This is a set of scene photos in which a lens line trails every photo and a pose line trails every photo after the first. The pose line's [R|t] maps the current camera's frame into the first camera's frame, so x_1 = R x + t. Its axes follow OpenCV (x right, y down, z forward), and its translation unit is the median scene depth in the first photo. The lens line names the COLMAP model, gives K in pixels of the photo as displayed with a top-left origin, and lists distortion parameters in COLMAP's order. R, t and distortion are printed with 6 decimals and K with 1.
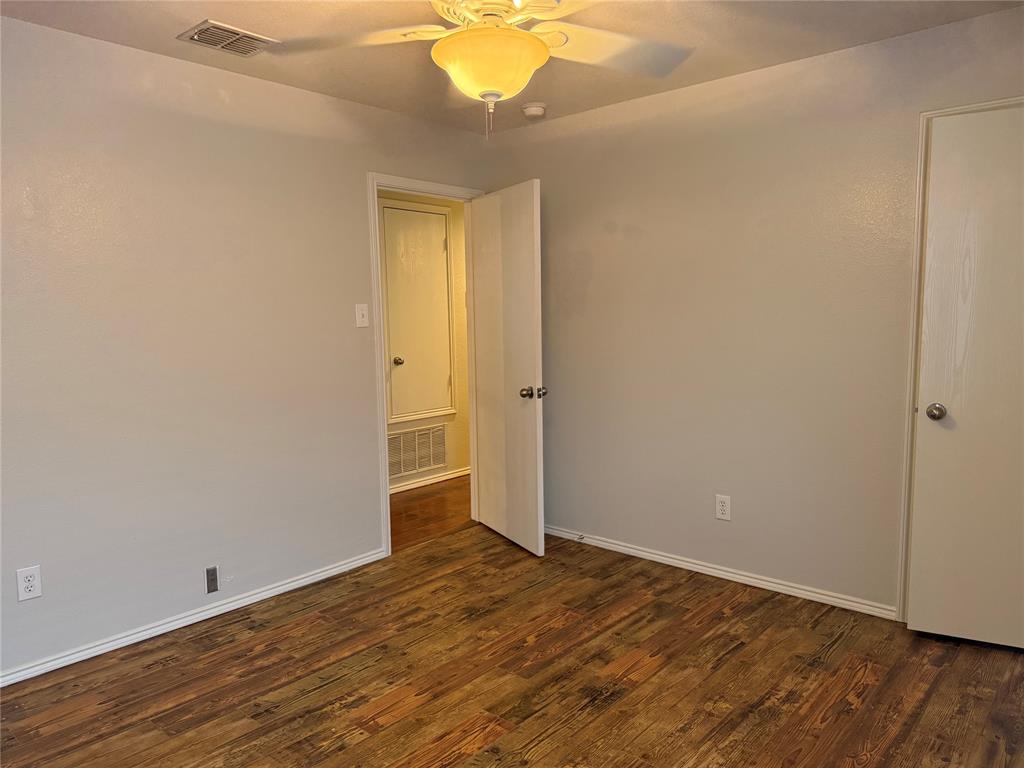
lens RADIAL K [[720.8, 0, 512.0], [0, 720.8, 384.0], [0, 0, 1]] dist [0.001989, 0.001383]
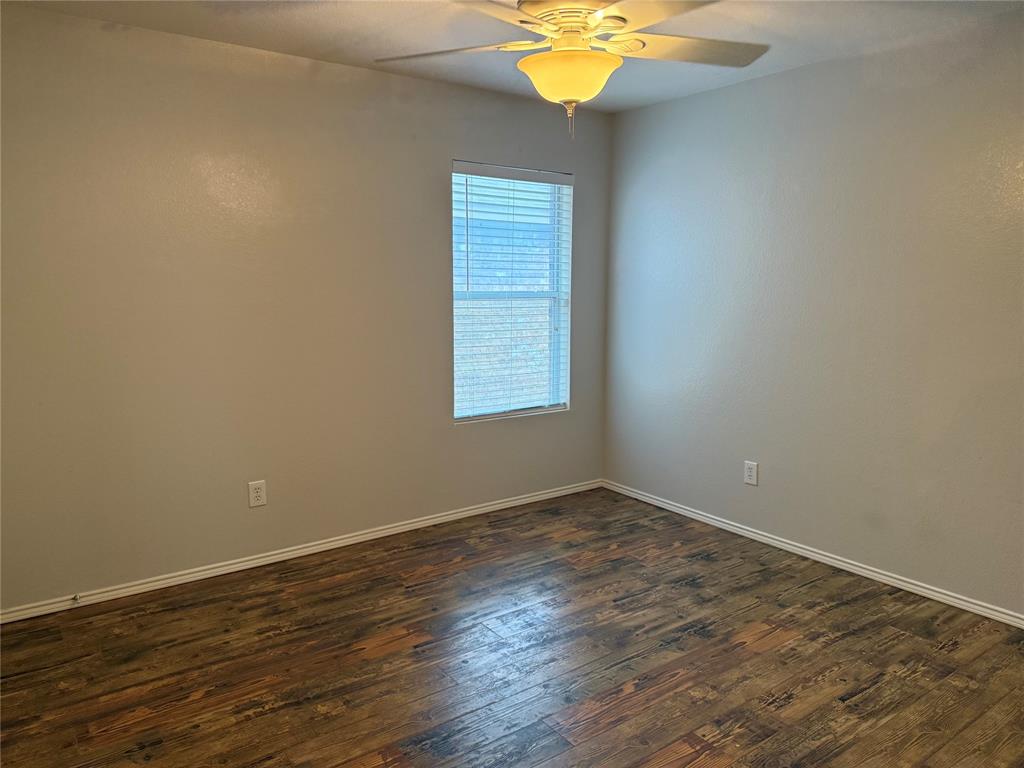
lens RADIAL K [[720.8, 0, 512.0], [0, 720.8, 384.0], [0, 0, 1]] dist [0.001989, 0.001383]
pose [[-0.975934, -0.014230, 0.217601, -0.157970], [0.038071, 0.971425, 0.234272, -0.194070], [-0.214717, 0.236918, -0.947505, 1.802071]]
